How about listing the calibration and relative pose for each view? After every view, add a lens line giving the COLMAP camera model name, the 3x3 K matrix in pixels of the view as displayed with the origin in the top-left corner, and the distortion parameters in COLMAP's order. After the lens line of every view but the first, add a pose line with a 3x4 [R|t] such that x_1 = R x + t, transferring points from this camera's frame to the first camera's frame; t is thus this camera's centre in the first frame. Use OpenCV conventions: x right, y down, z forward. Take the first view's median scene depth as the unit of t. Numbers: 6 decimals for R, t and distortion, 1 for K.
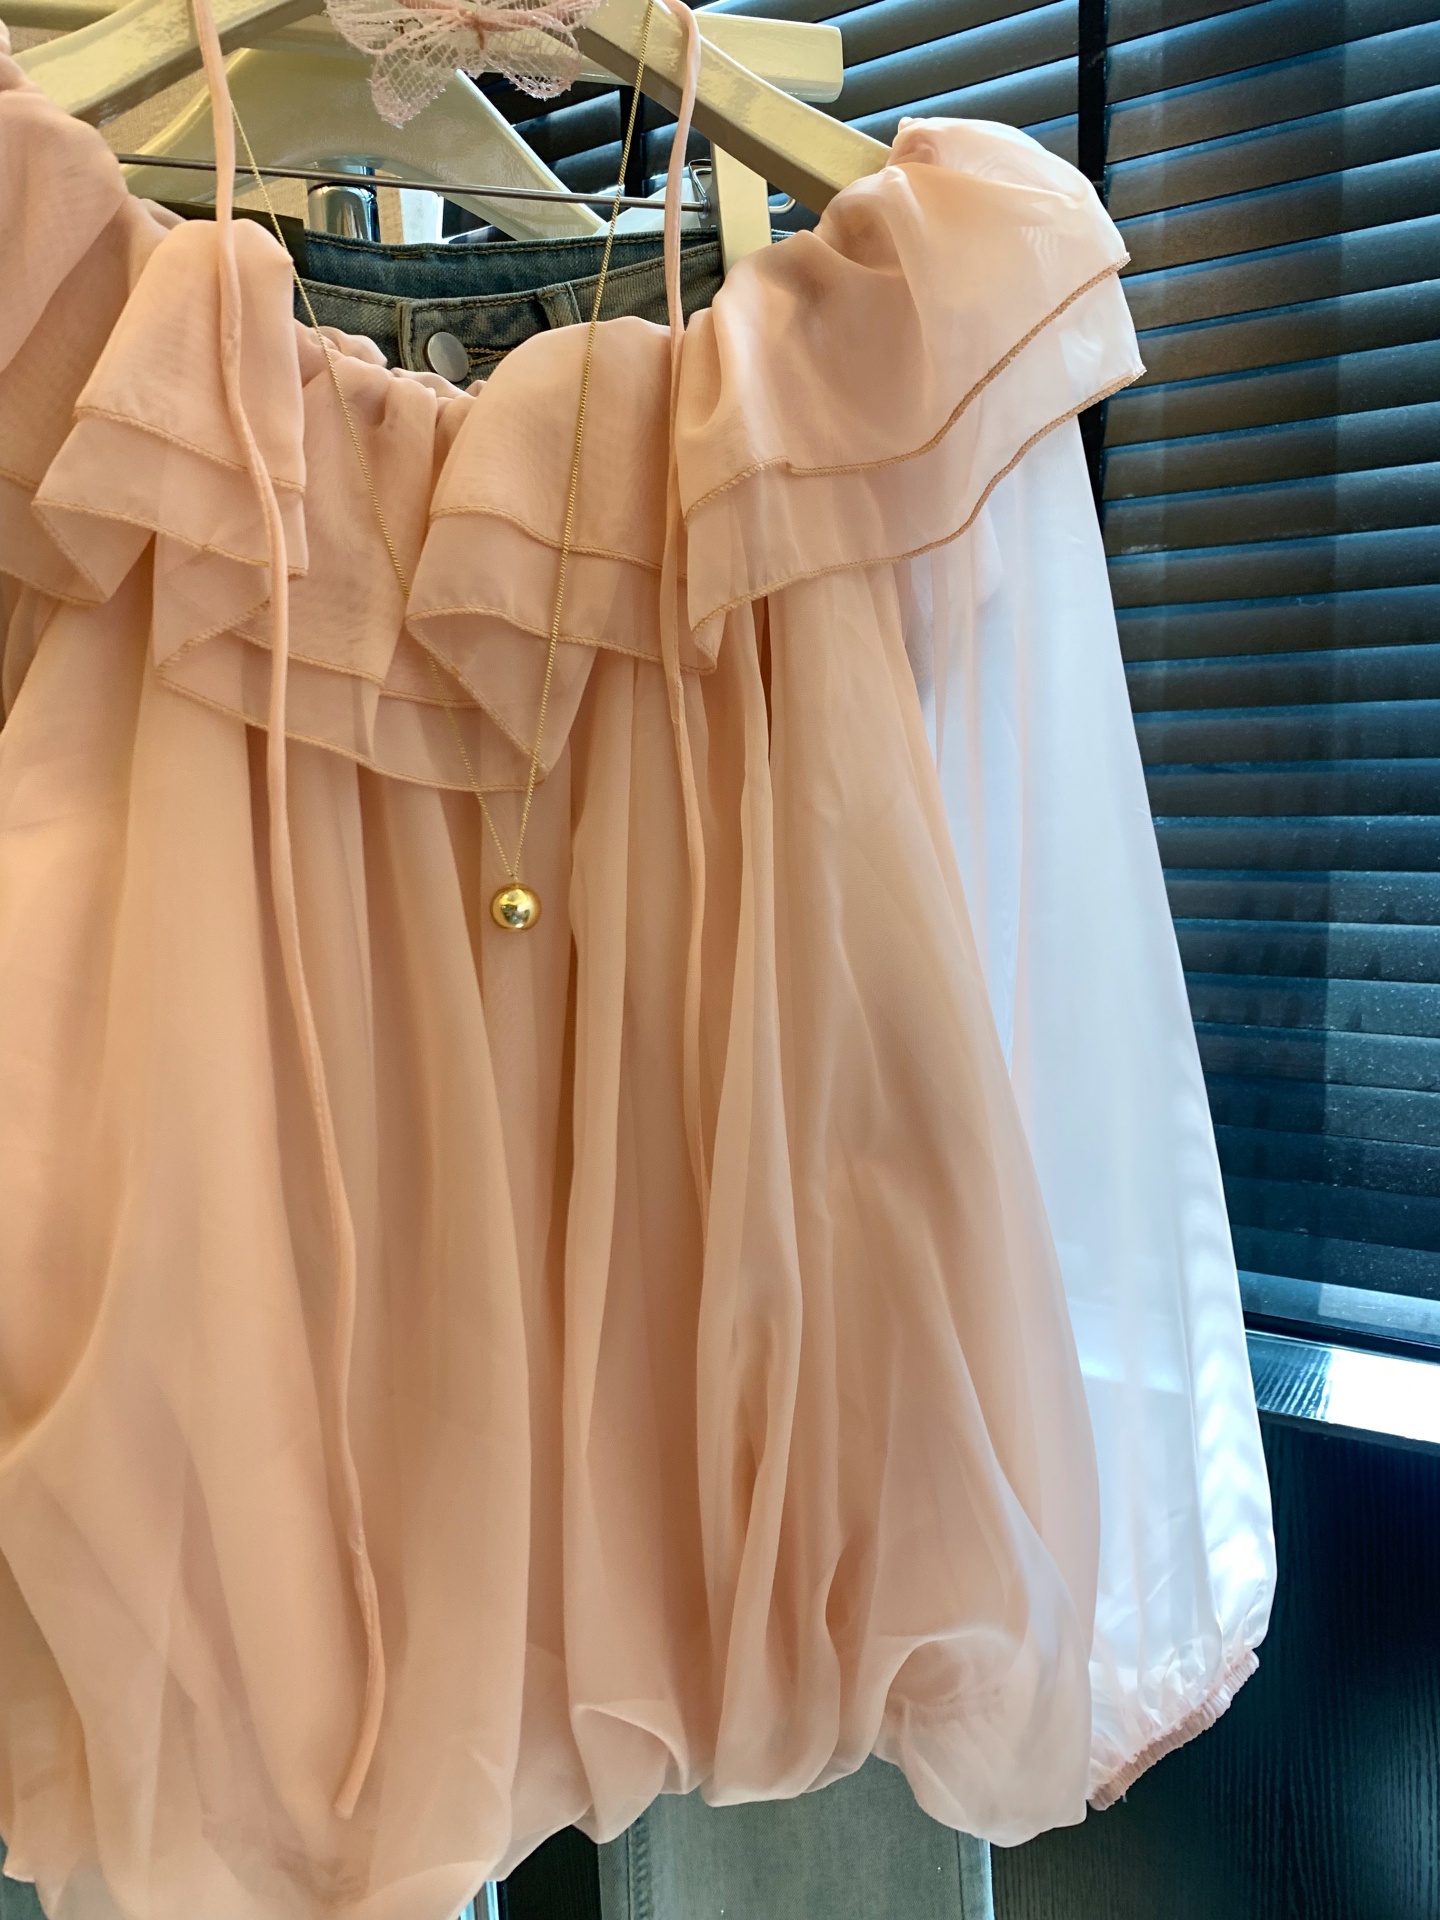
lens RADIAL K [[1443.7, 0, 709.6], [0, 1443.7, 957.7], [0, 0, 1]] dist [0.010905, -0.007753]
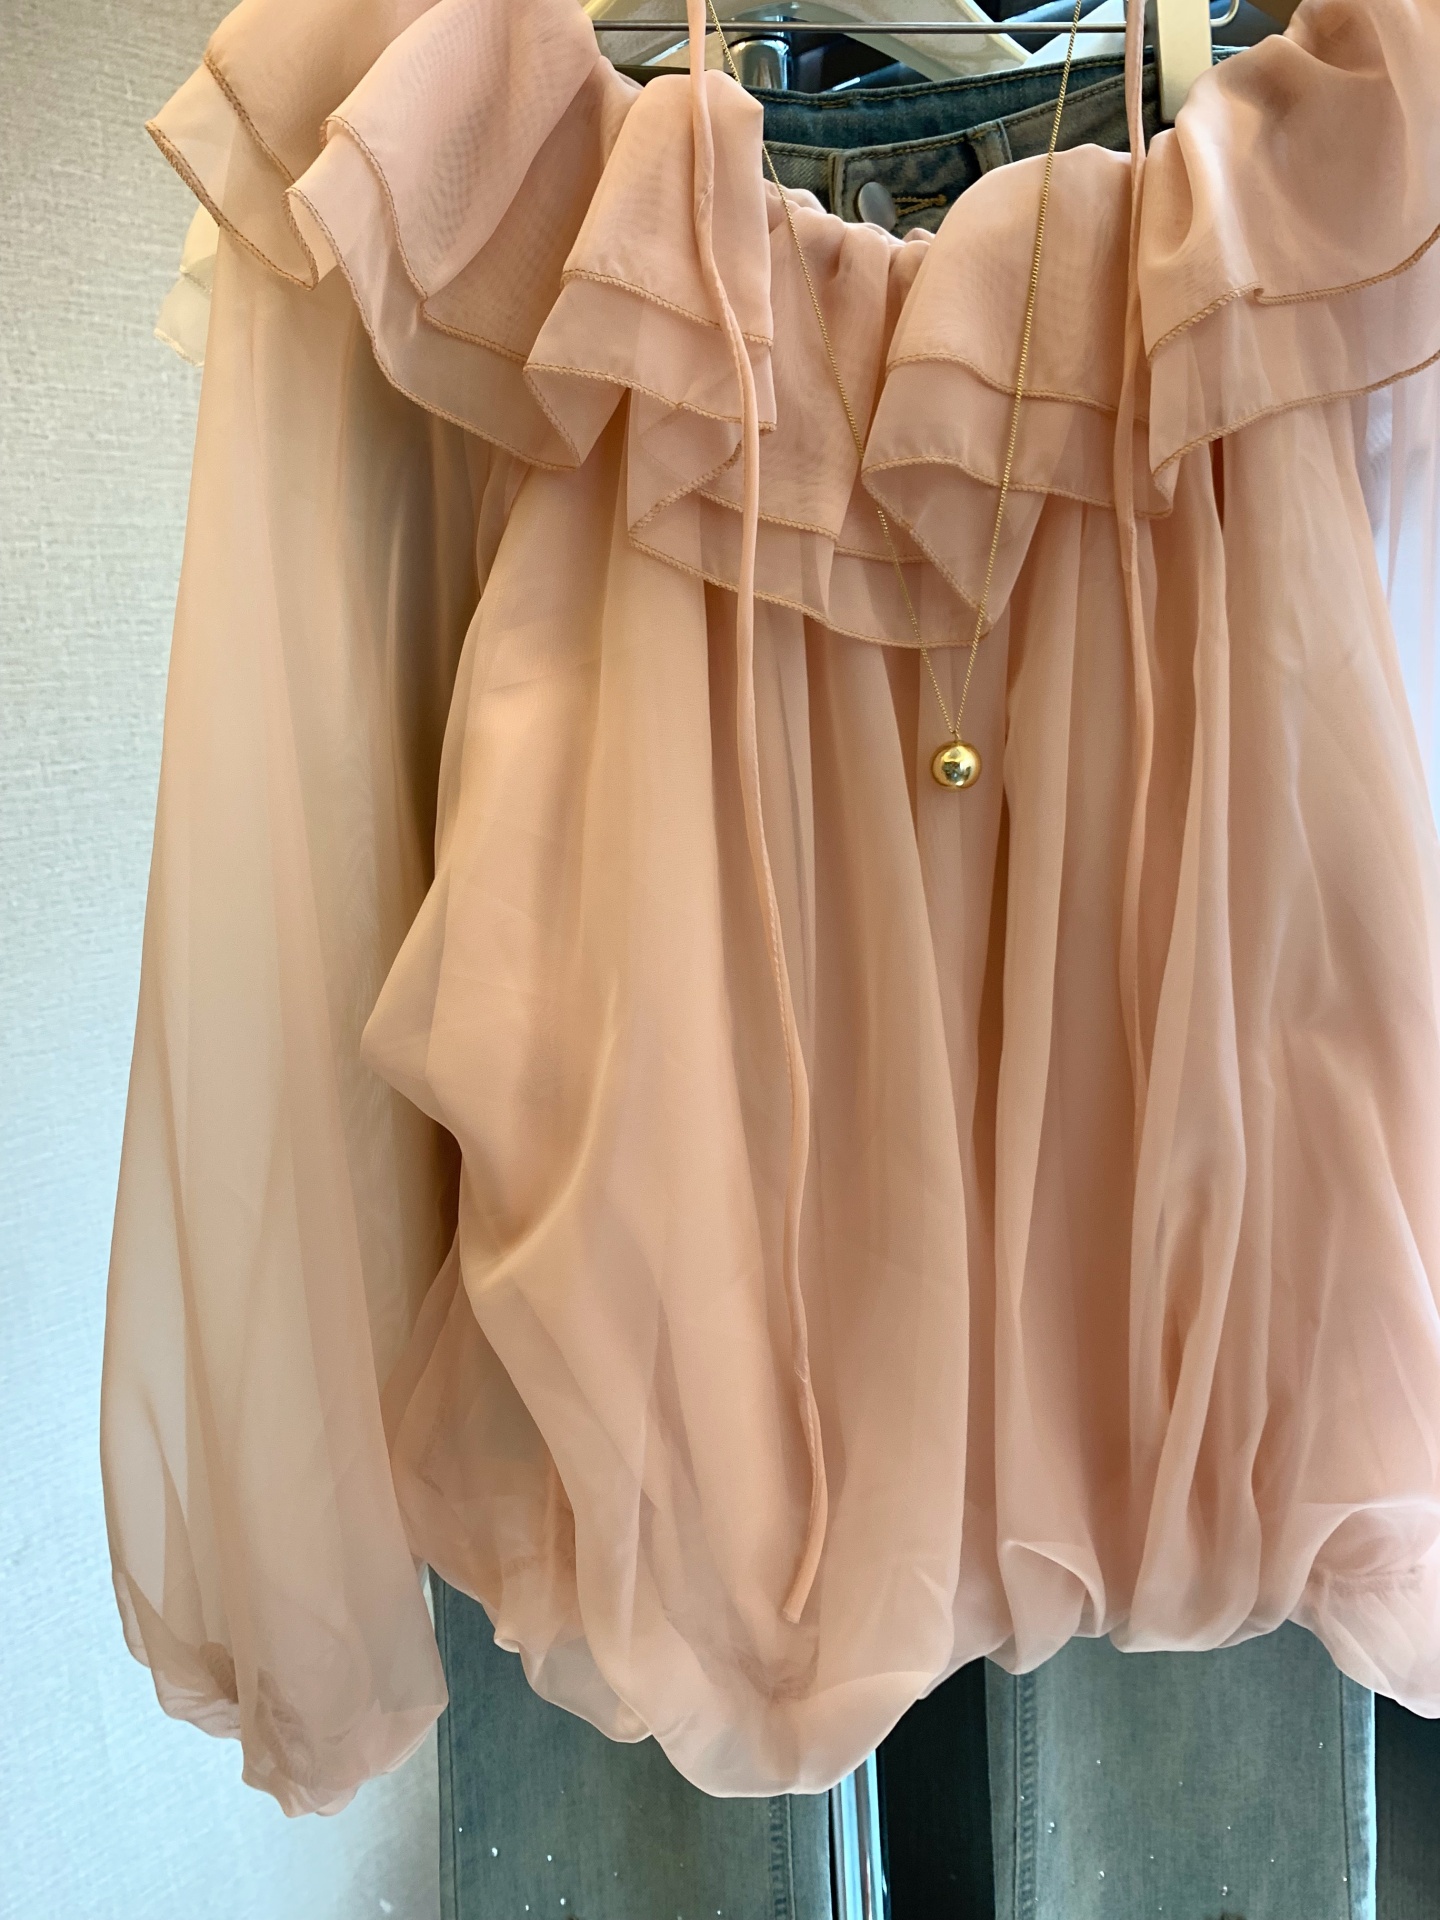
lens RADIAL K [[1443.7, 0, 718.3], [0, 1443.7, 969.4], [0, 0, 1]] dist [0.010905, -0.007753]
pose [[0.986065, 0.013673, -0.165798, -0.118213], [-0.002316, 0.997649, 0.068495, 0.035089], [0.166344, -0.067156, 0.983778, -0.022272]]
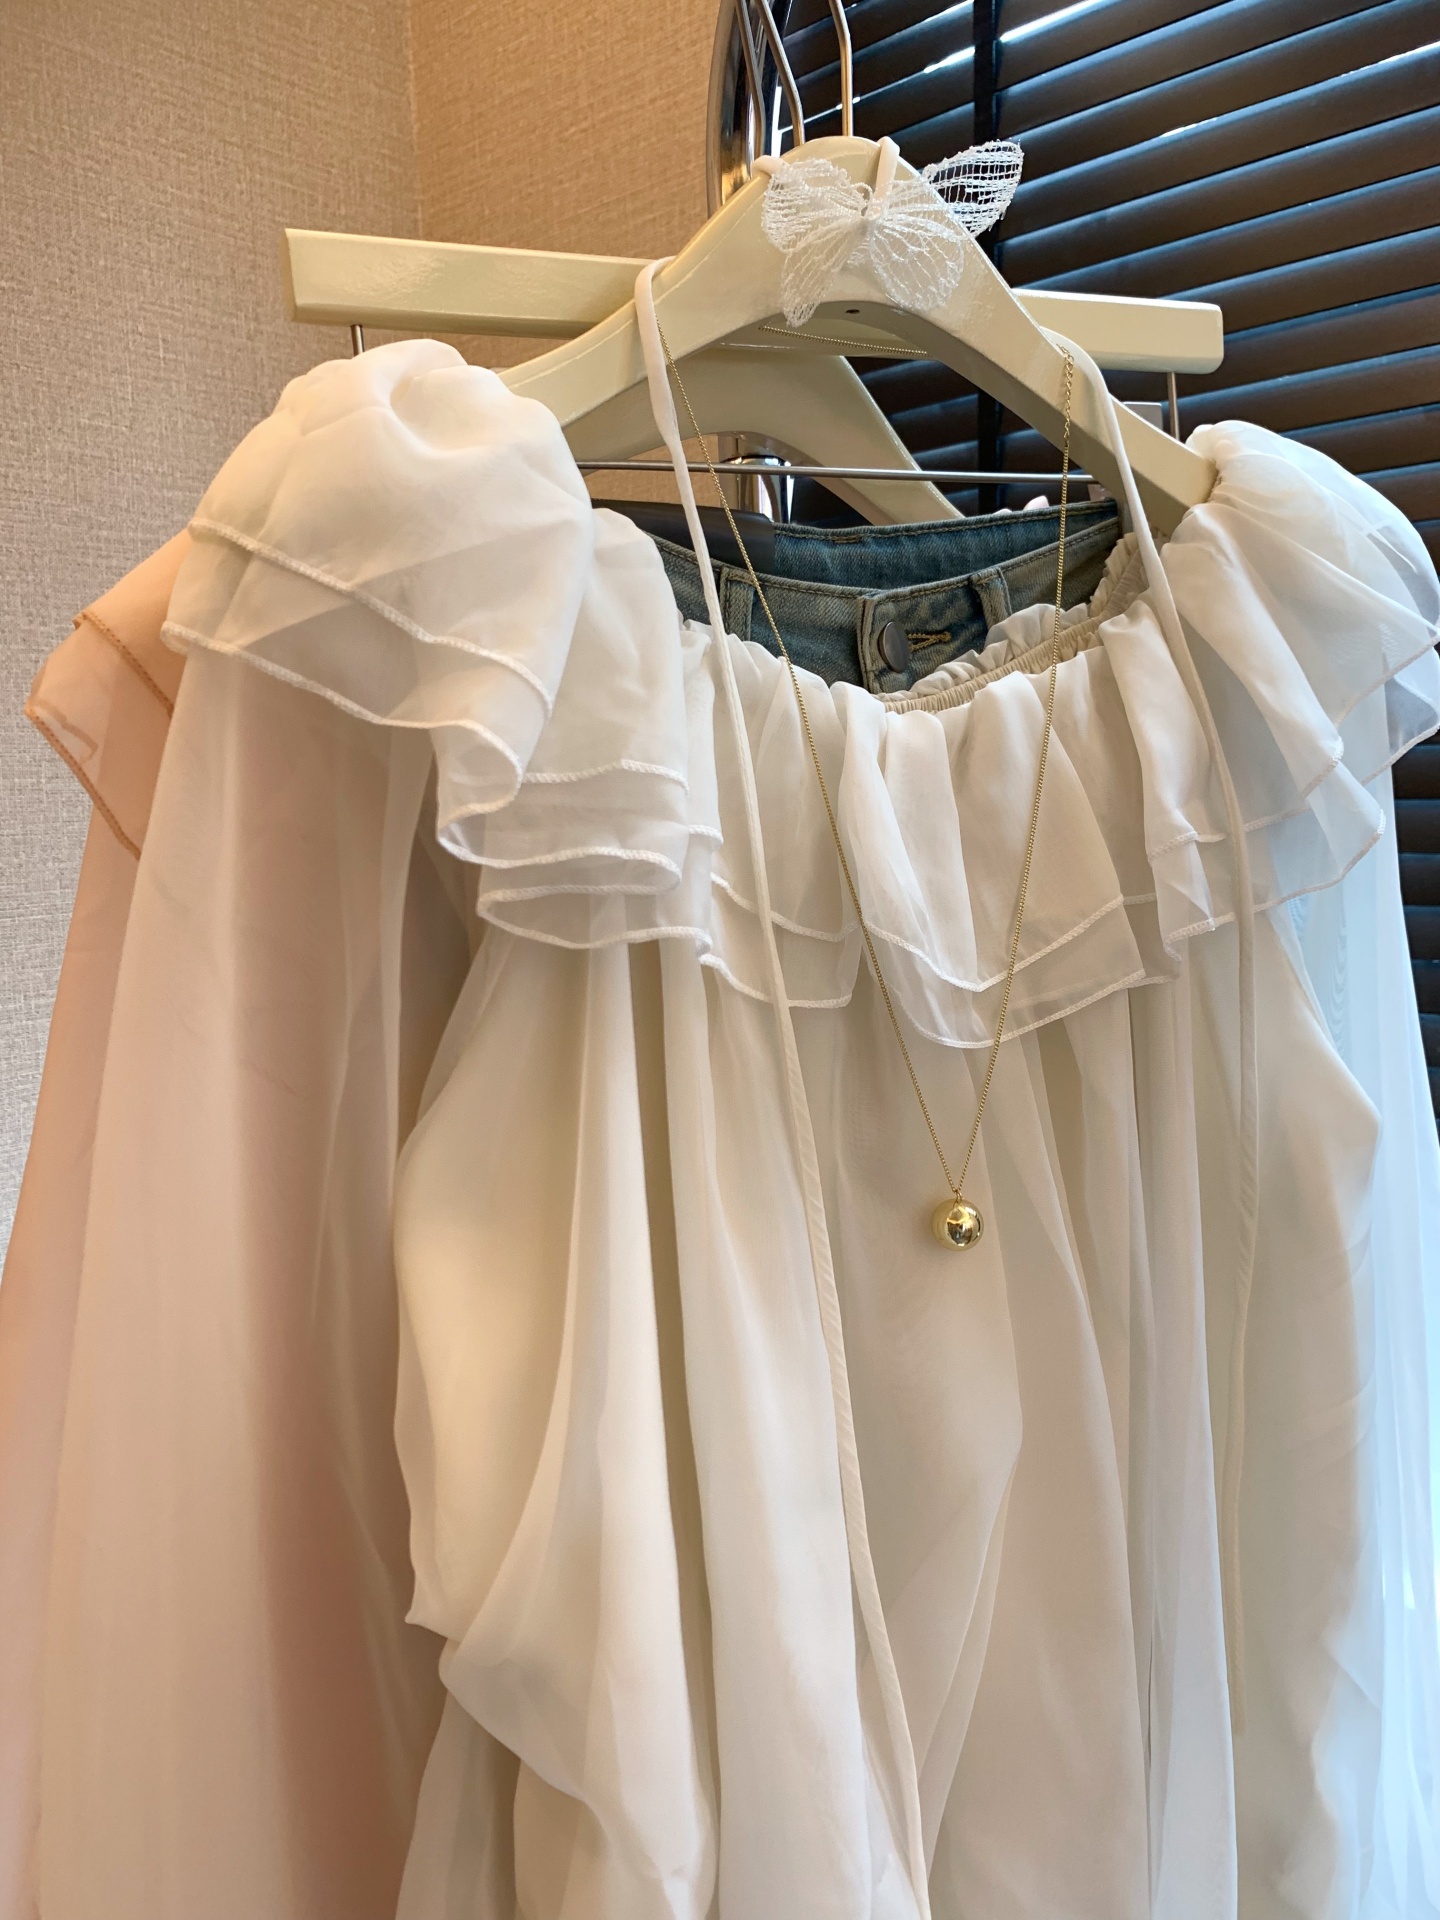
lens RADIAL K [[1443.7, 0, 724.4], [0, 1443.7, 964.2], [0, 0, 1]] dist [0.010905, -0.007753]
pose [[0.987032, 0.033645, -0.156955, -0.126246], [-0.037057, 0.999135, -0.018858, -0.176409], [0.156185, 0.024430, 0.987426, 0.008604]]
